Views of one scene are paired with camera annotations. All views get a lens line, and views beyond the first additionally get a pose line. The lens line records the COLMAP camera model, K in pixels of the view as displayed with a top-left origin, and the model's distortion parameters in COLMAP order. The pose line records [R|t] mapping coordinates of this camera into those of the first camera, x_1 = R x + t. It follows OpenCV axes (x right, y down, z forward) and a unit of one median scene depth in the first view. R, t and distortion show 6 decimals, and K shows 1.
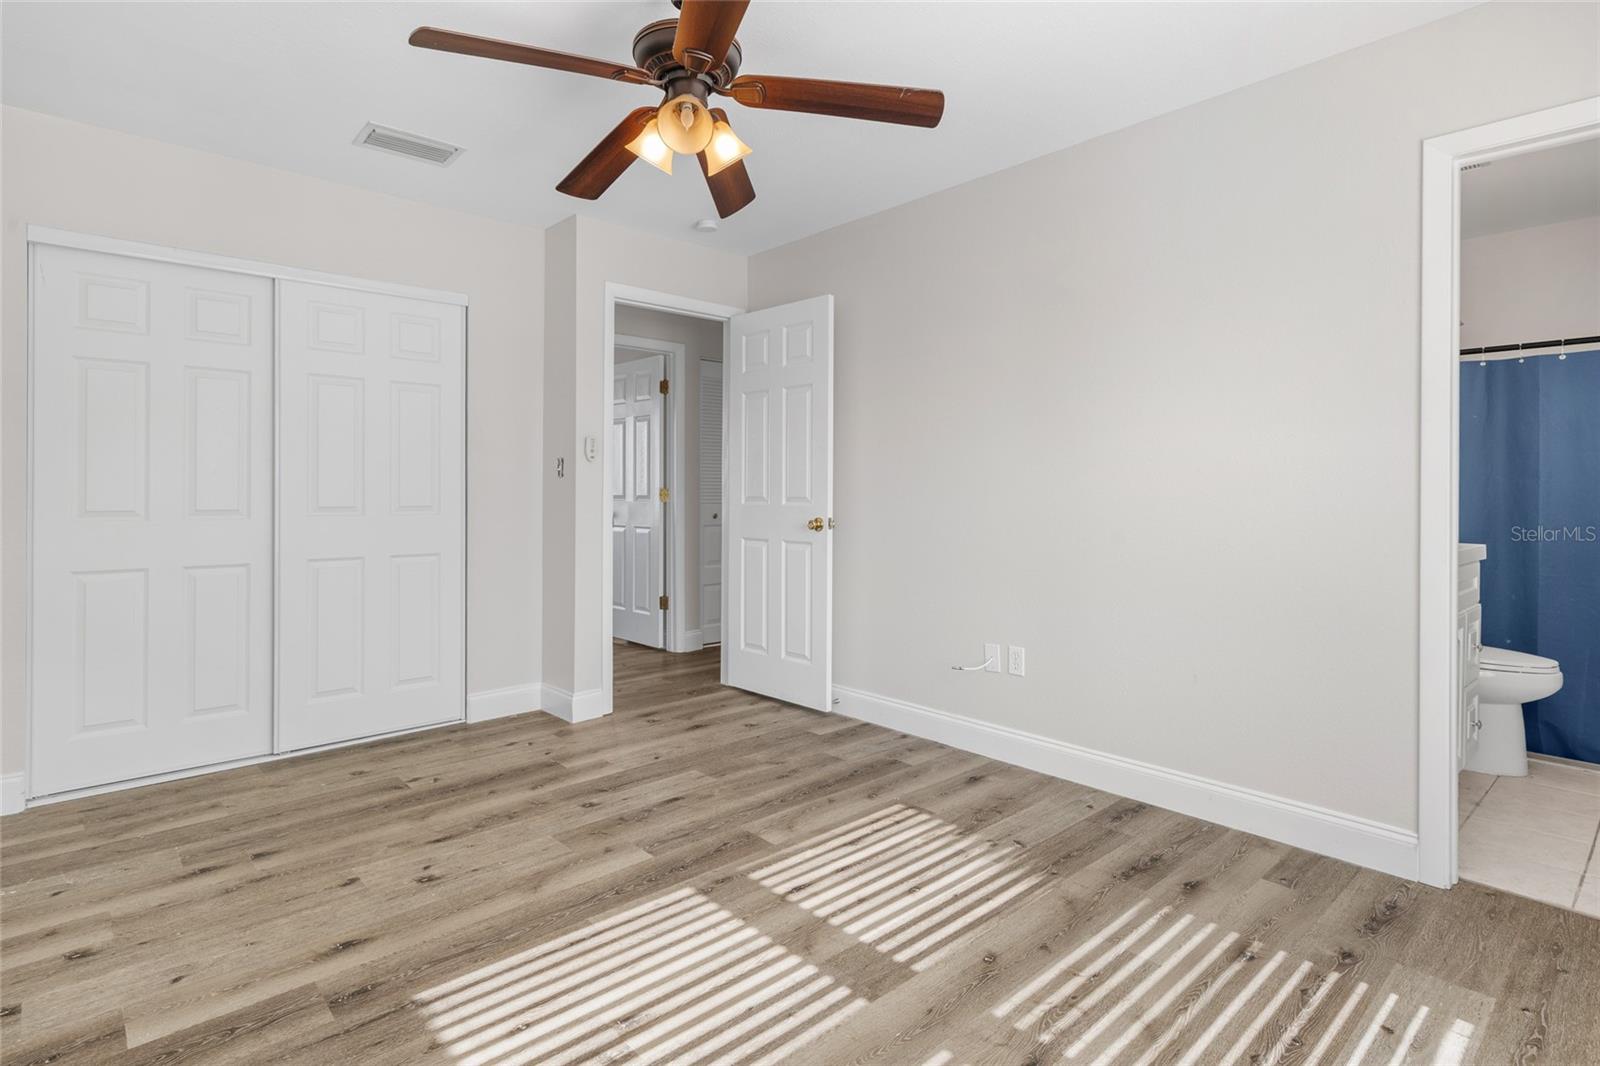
lens RADIAL K [[804.0, 0, 768.6], [0, 804.0, 491.6], [0, 0, 1]] dist [0.041112, -0.000968]
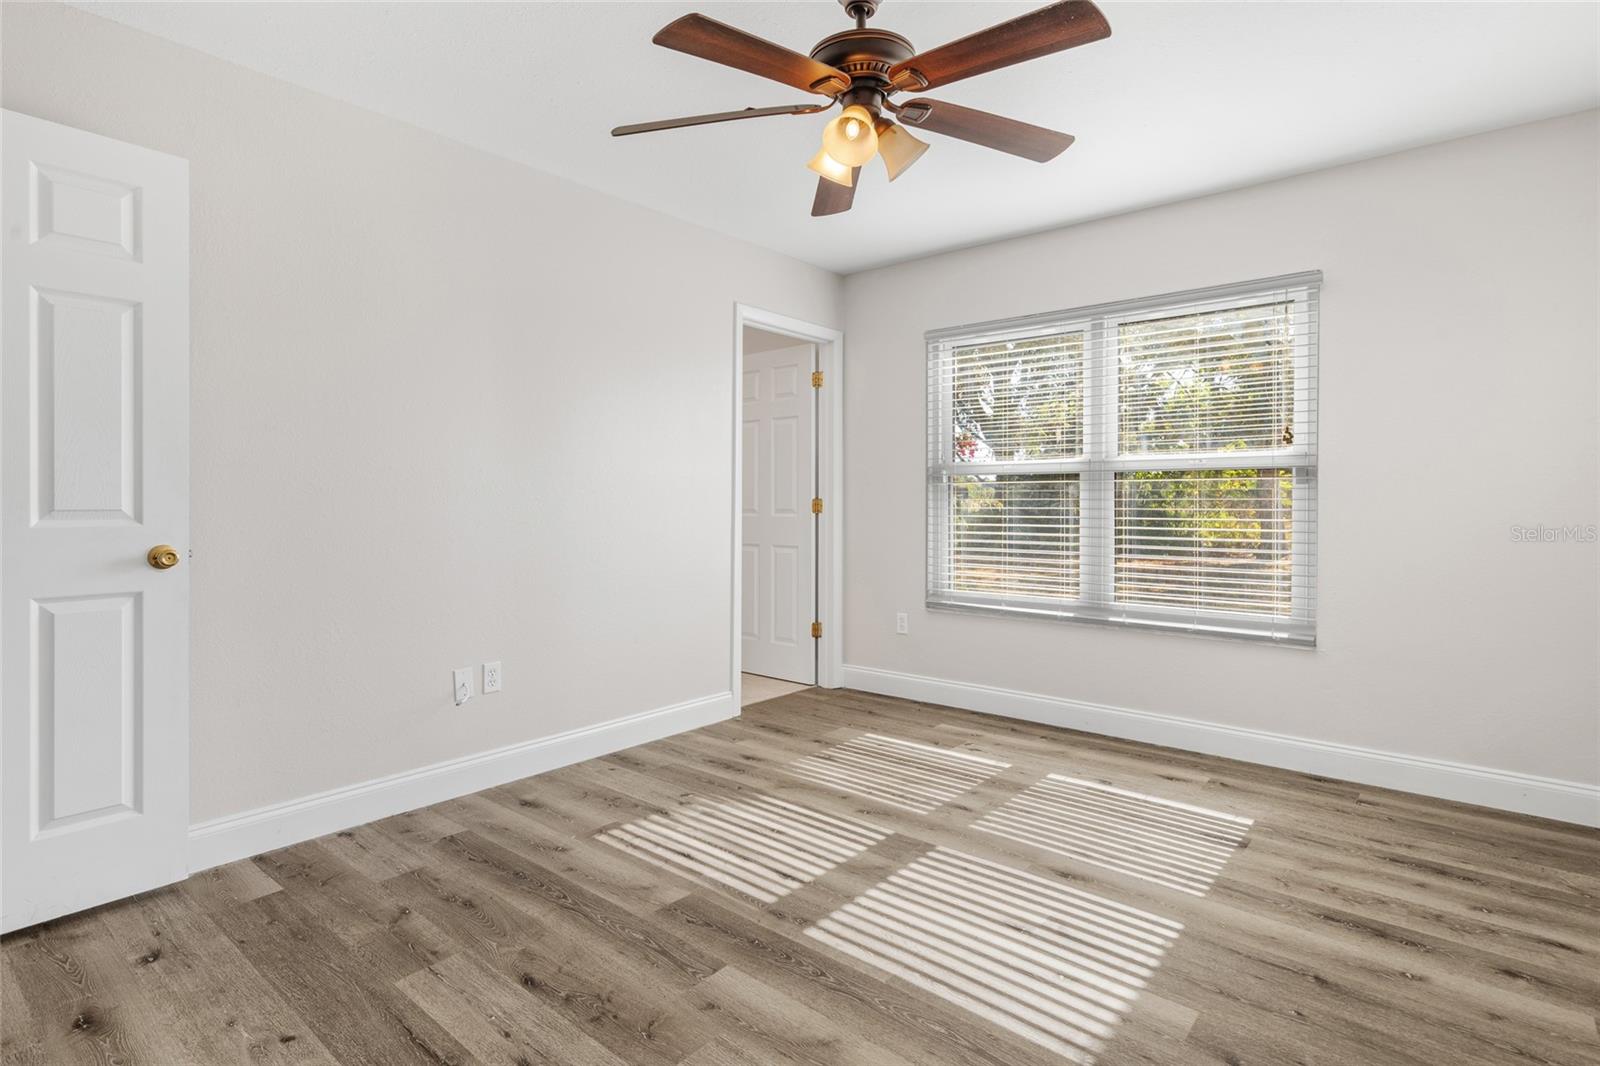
lens RADIAL K [[804.0, 0, 795.0], [0, 804.0, 522.1], [0, 0, 1]] dist [0.041112, -0.000968]
pose [[-0.143344, -0.021224, 0.989445, -0.924674], [-0.006627, 0.999768, 0.020485, 0.002722], [-0.989651, -0.003621, -0.143451, 1.051699]]
